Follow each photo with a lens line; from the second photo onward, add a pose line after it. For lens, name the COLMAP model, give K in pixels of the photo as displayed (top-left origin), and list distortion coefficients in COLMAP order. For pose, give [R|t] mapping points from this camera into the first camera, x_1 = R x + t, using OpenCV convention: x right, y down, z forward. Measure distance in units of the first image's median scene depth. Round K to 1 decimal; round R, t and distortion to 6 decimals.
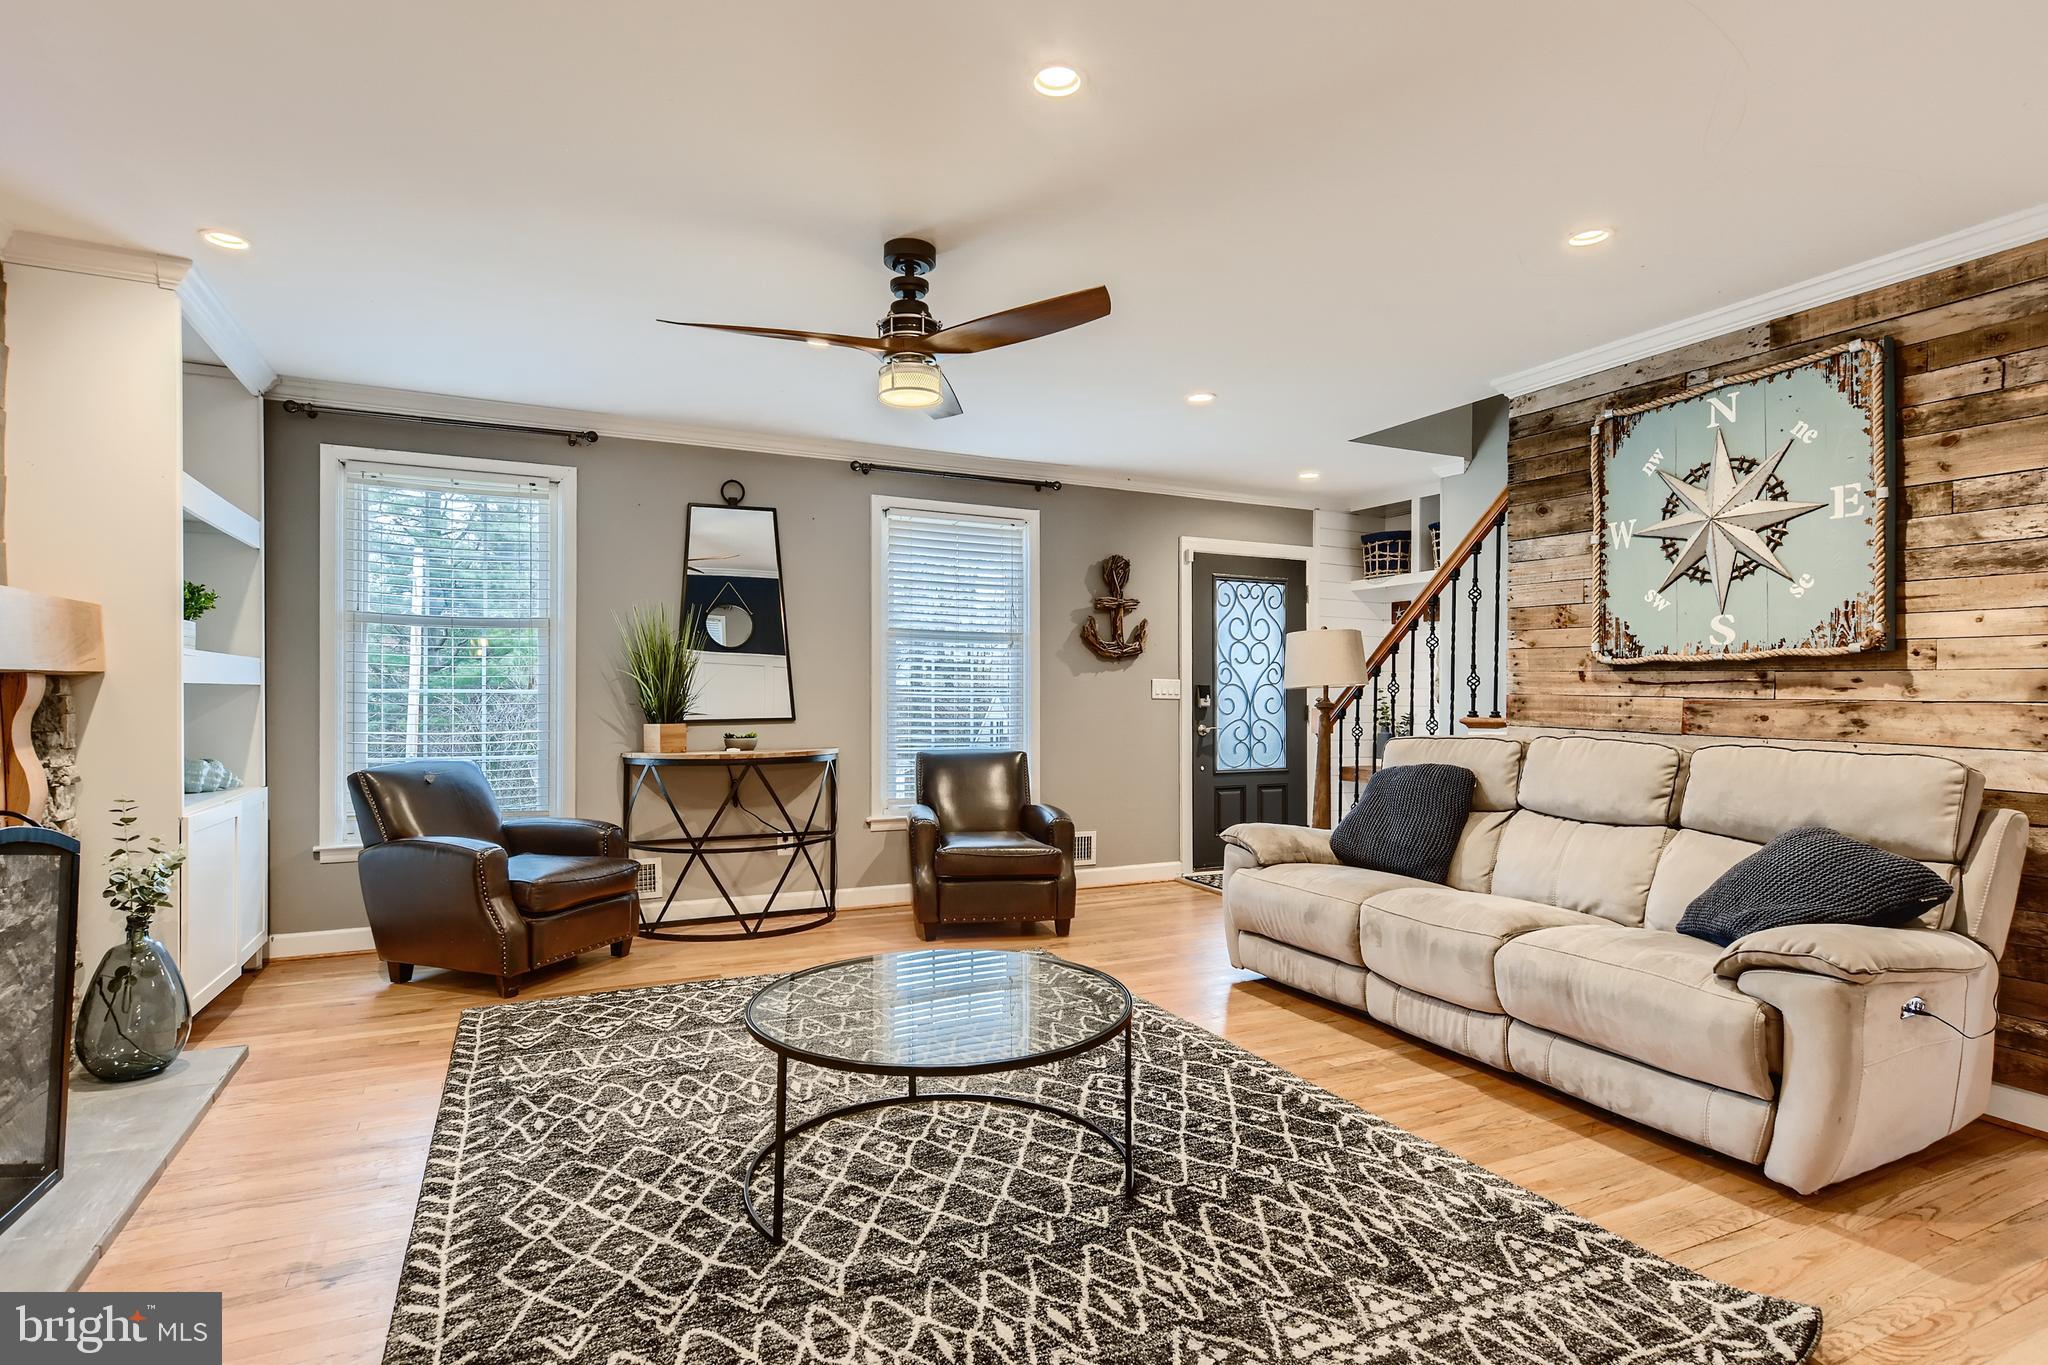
lens RADIAL K [[1047.2, 0, 1025.7], [0, 1047.2, 692.1], [0, 0, 1]] dist [-0.019180, 0.000018]
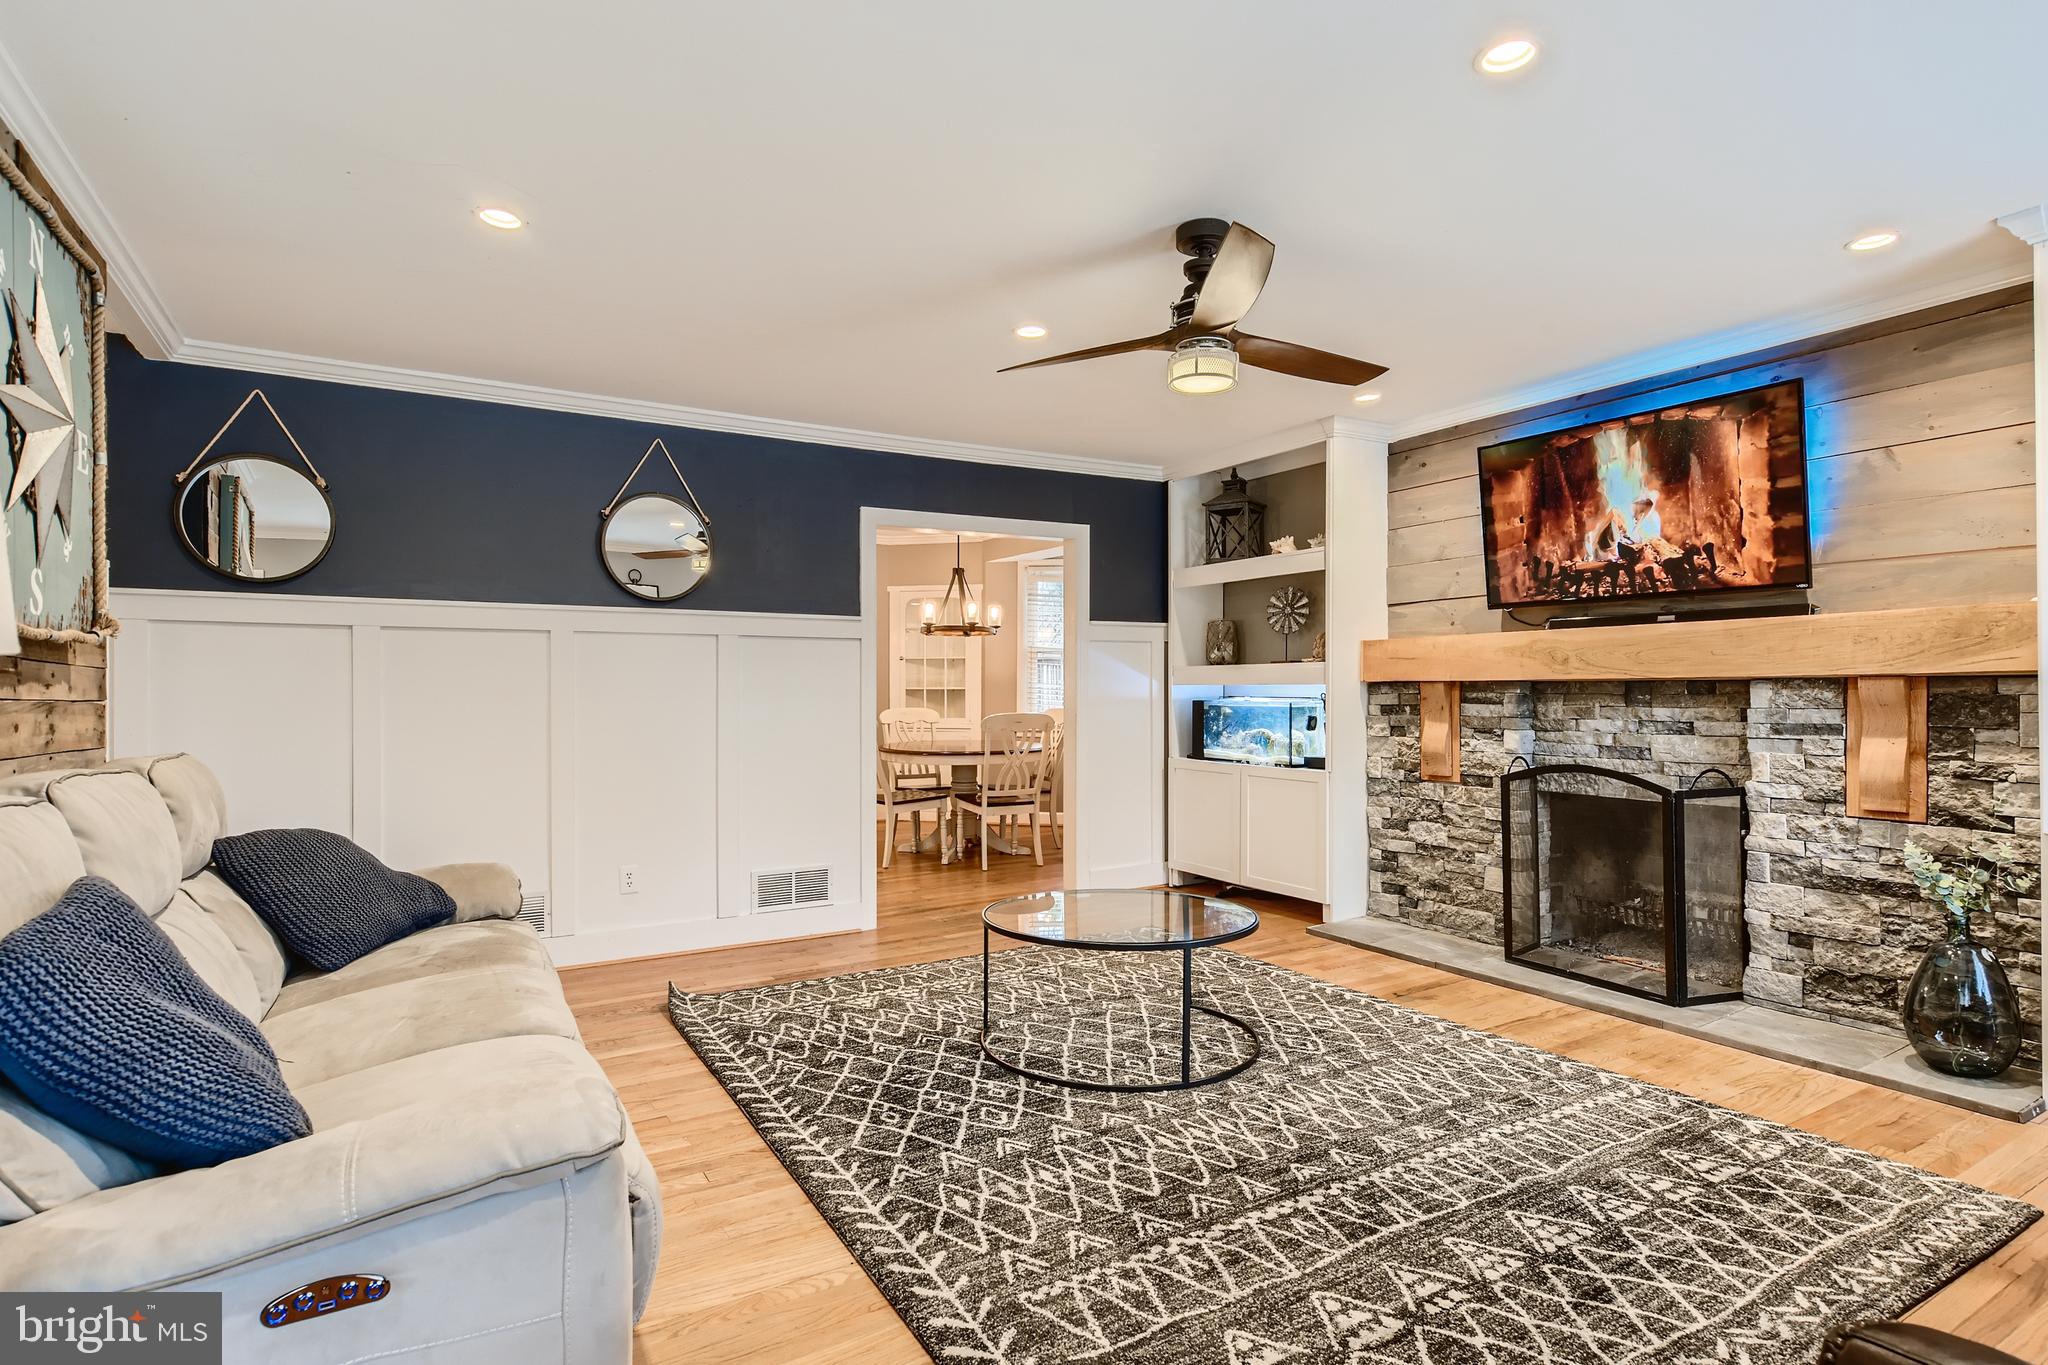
lens RADIAL K [[1047.2, 0, 1024.4], [0, 1047.2, 686.9], [0, 0, 1]] dist [-0.019180, 0.000018]
pose [[-0.996289, 0.000696, -0.086063, 0.157544], [0.001474, 0.999959, -0.008978, 0.004337], [0.086053, -0.009072, -0.996249, 2.284597]]
